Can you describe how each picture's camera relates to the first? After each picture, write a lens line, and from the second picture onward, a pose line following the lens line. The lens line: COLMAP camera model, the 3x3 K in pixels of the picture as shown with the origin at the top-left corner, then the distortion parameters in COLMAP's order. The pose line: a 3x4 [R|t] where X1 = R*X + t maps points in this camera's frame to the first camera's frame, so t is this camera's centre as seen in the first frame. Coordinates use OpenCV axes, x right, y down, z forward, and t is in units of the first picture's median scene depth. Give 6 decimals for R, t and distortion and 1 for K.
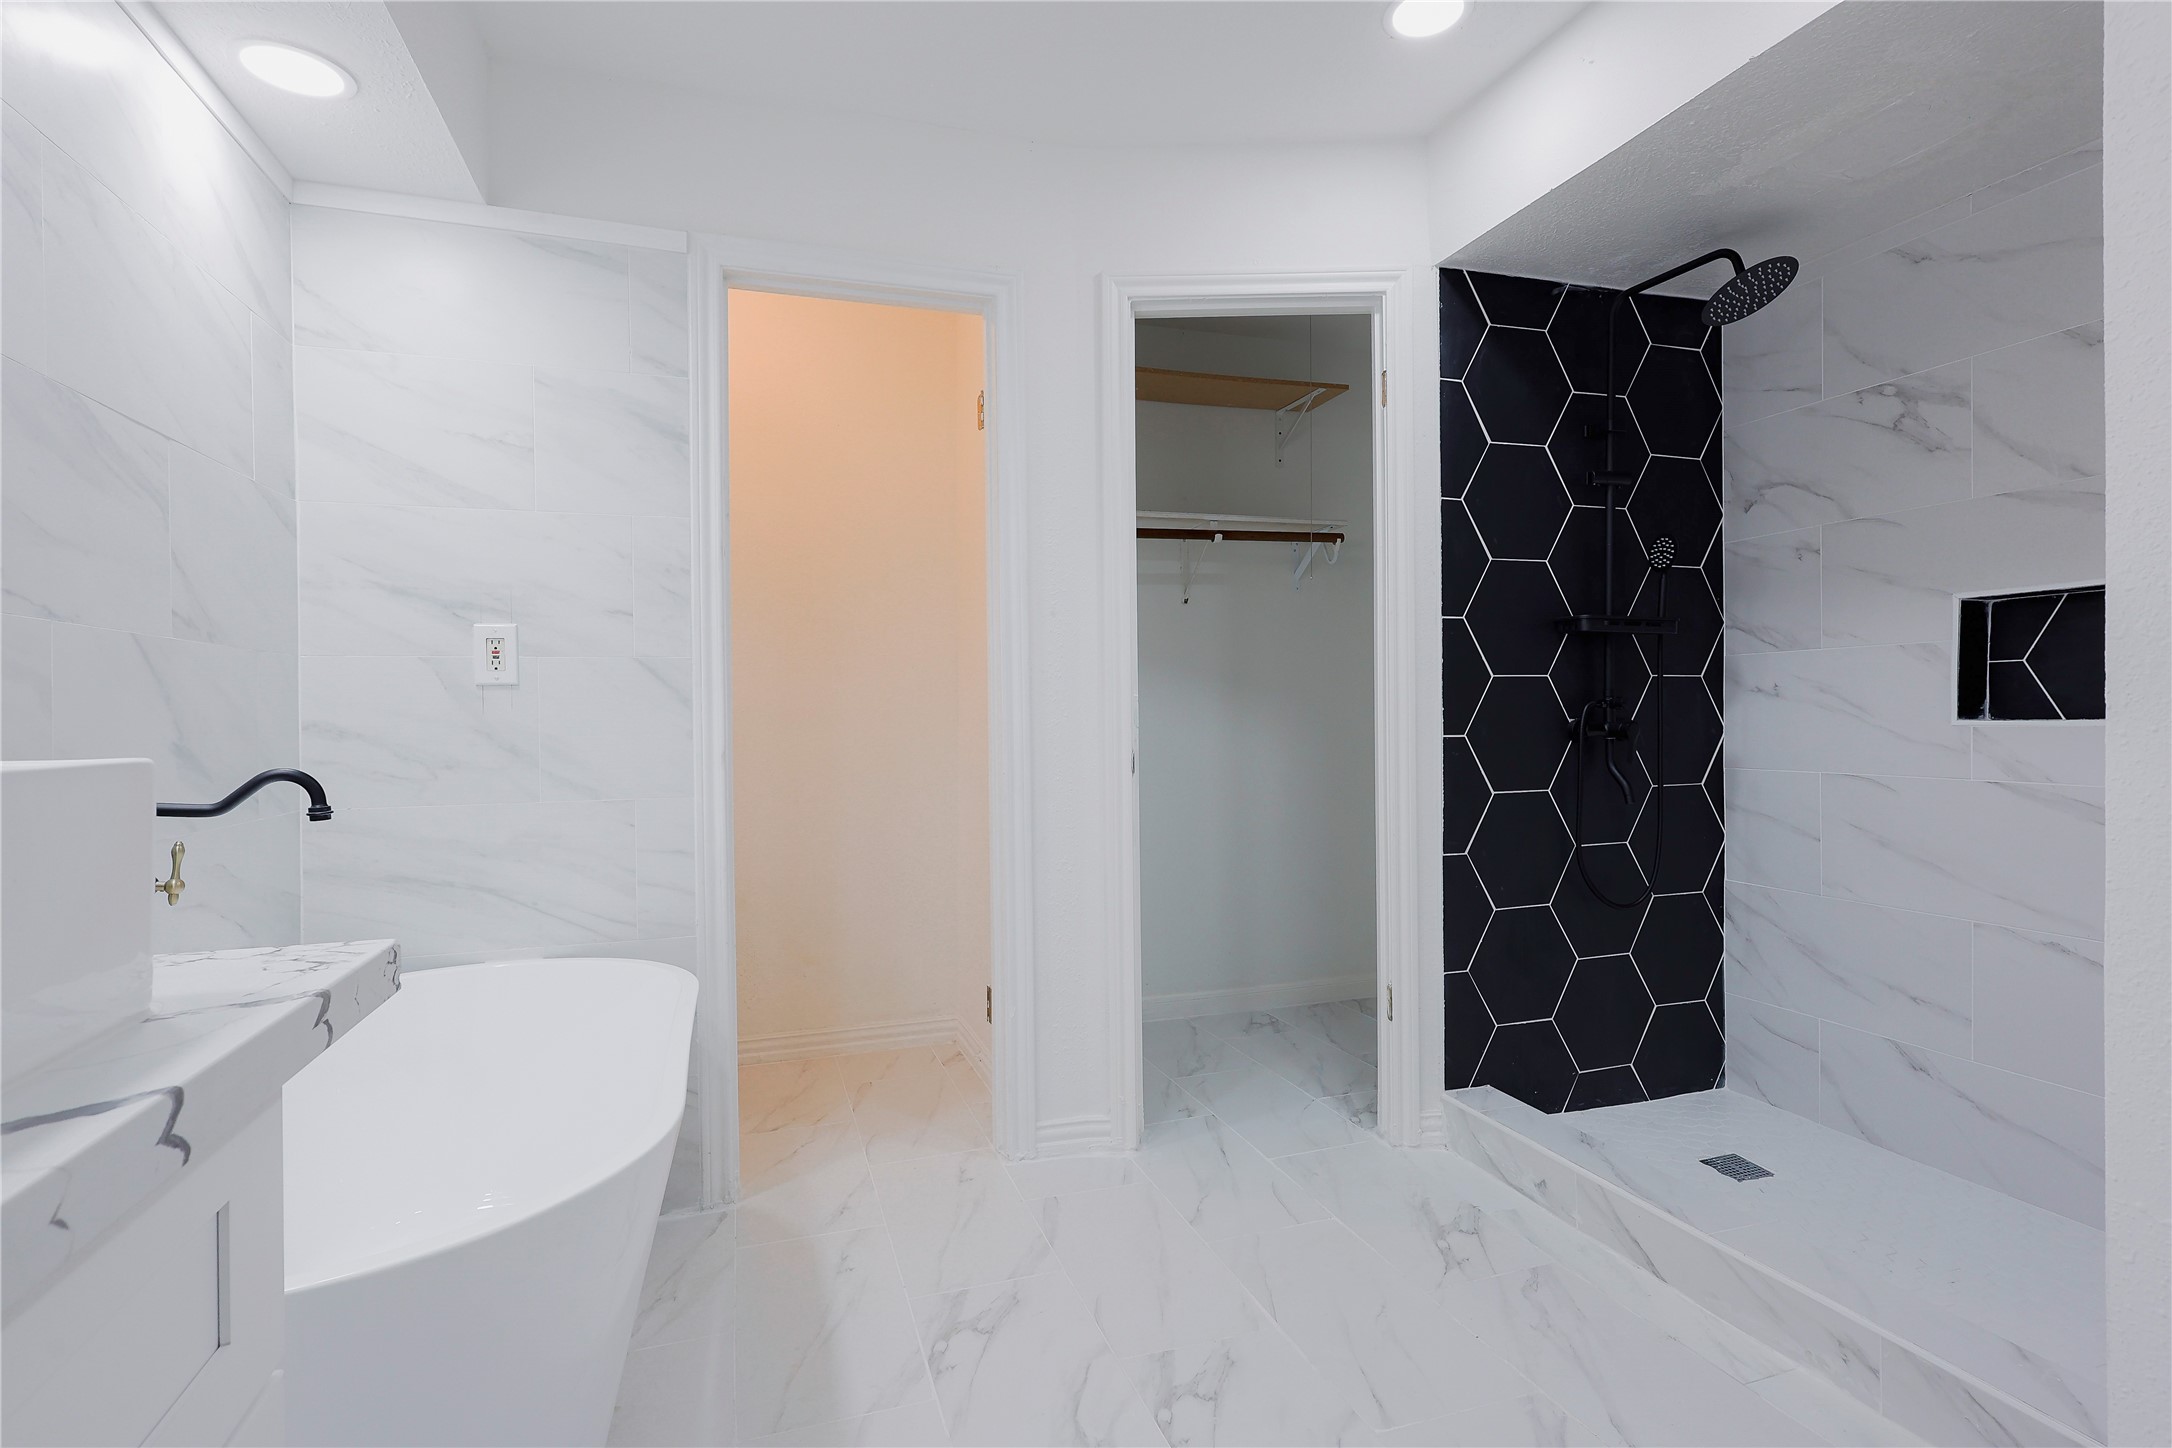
lens RADIAL K [[1060.9, 0, 1088.2], [0, 1060.9, 721.6], [0, 0, 1]] dist [-0.002074, 0.002092]
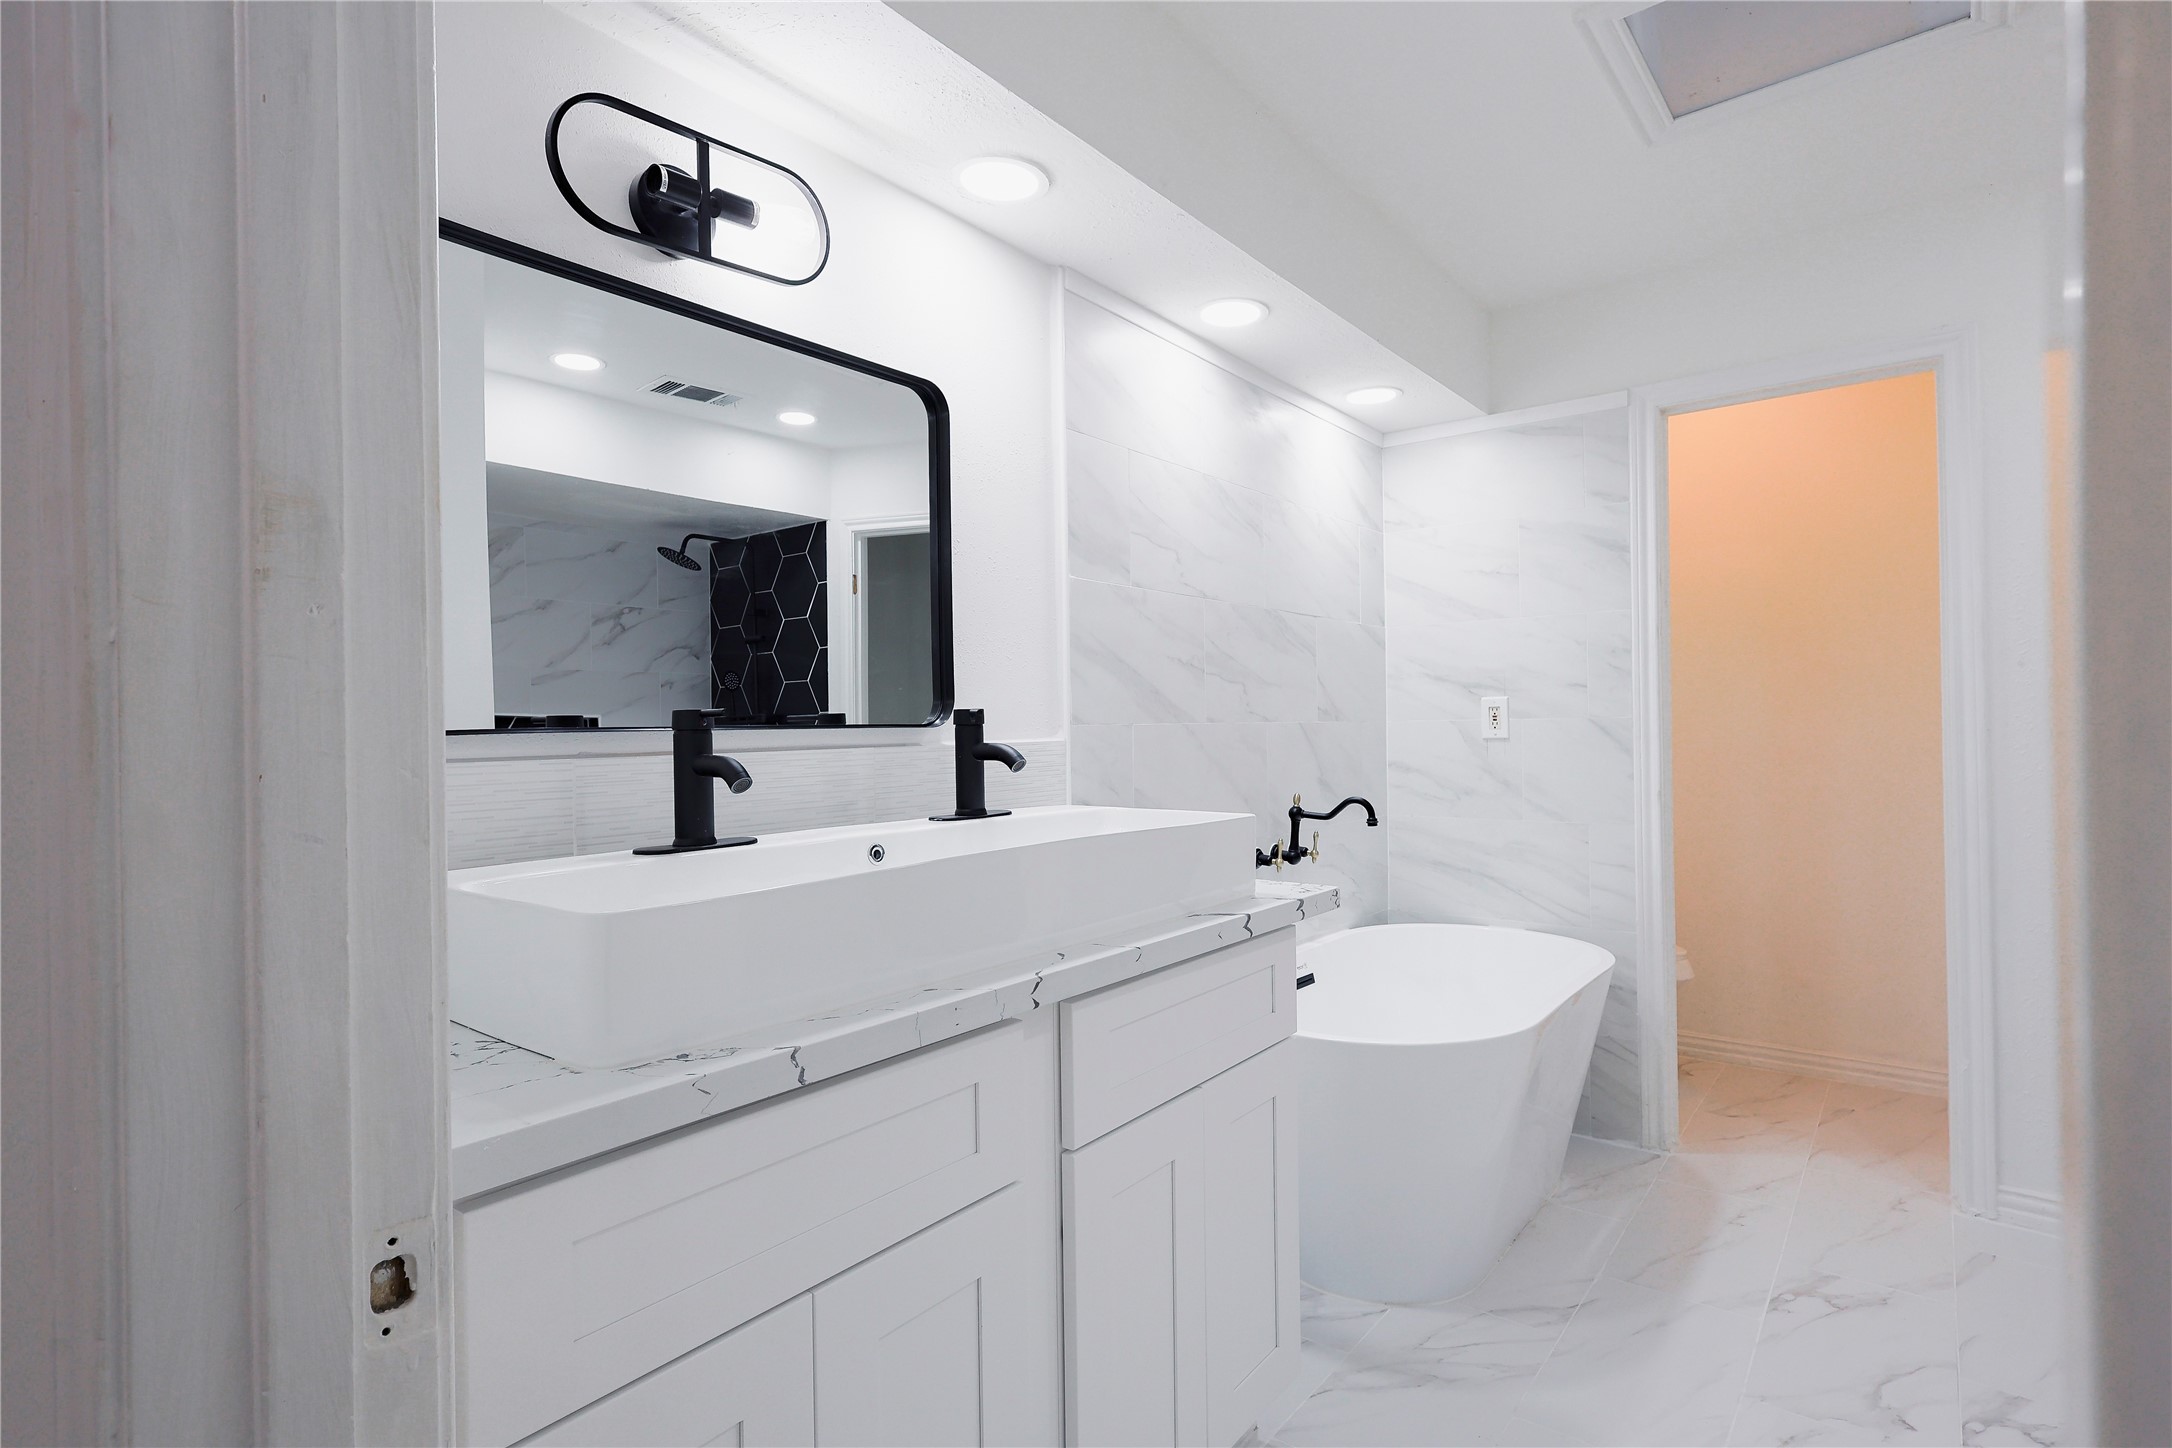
lens RADIAL K [[1060.9, 0, 1088.2], [0, 1060.9, 721.6], [0, 0, 1]] dist [-0.002074, 0.002092]
pose [[0.547513, 0.000229, -0.836797, 0.342151], [0.001469, 0.999998, 0.001234, -0.057139], [0.836796, -0.001905, 0.547511, -0.261961]]
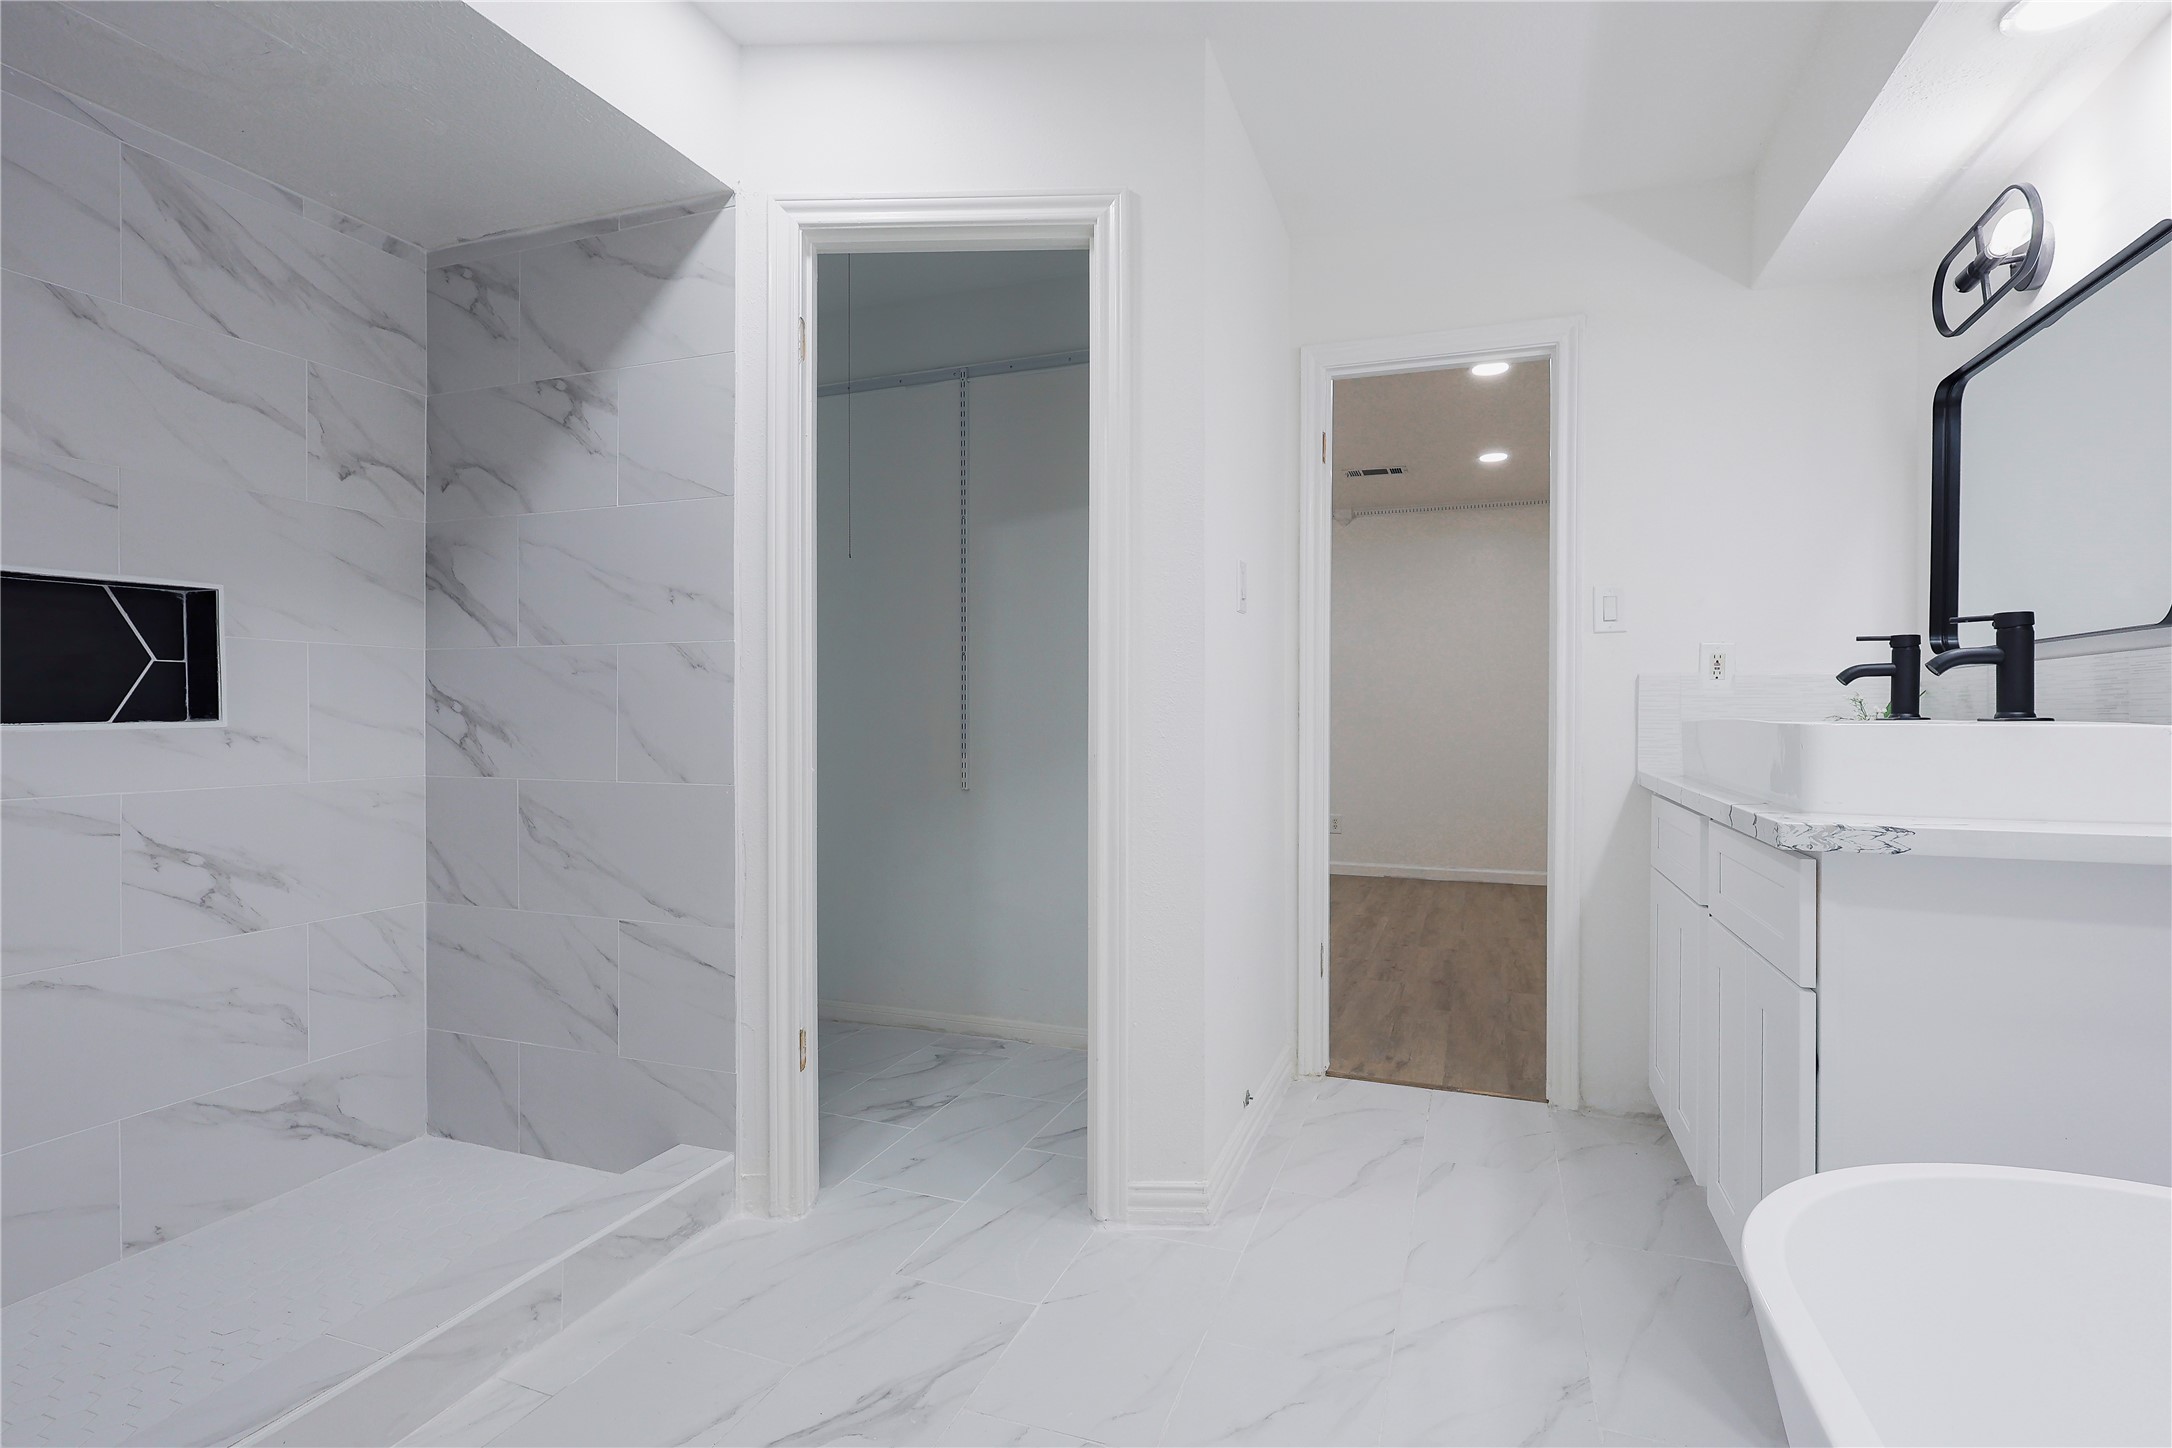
lens RADIAL K [[1060.9, 0, 1088.2], [0, 1060.9, 721.6], [0, 0, 1]] dist [-0.002074, 0.002092]
pose [[-0.775850, 0.003318, 0.630908, -0.285732], [0.011394, 0.999897, 0.008753, -0.001272], [-0.630814, 0.013980, -0.775808, 1.062991]]
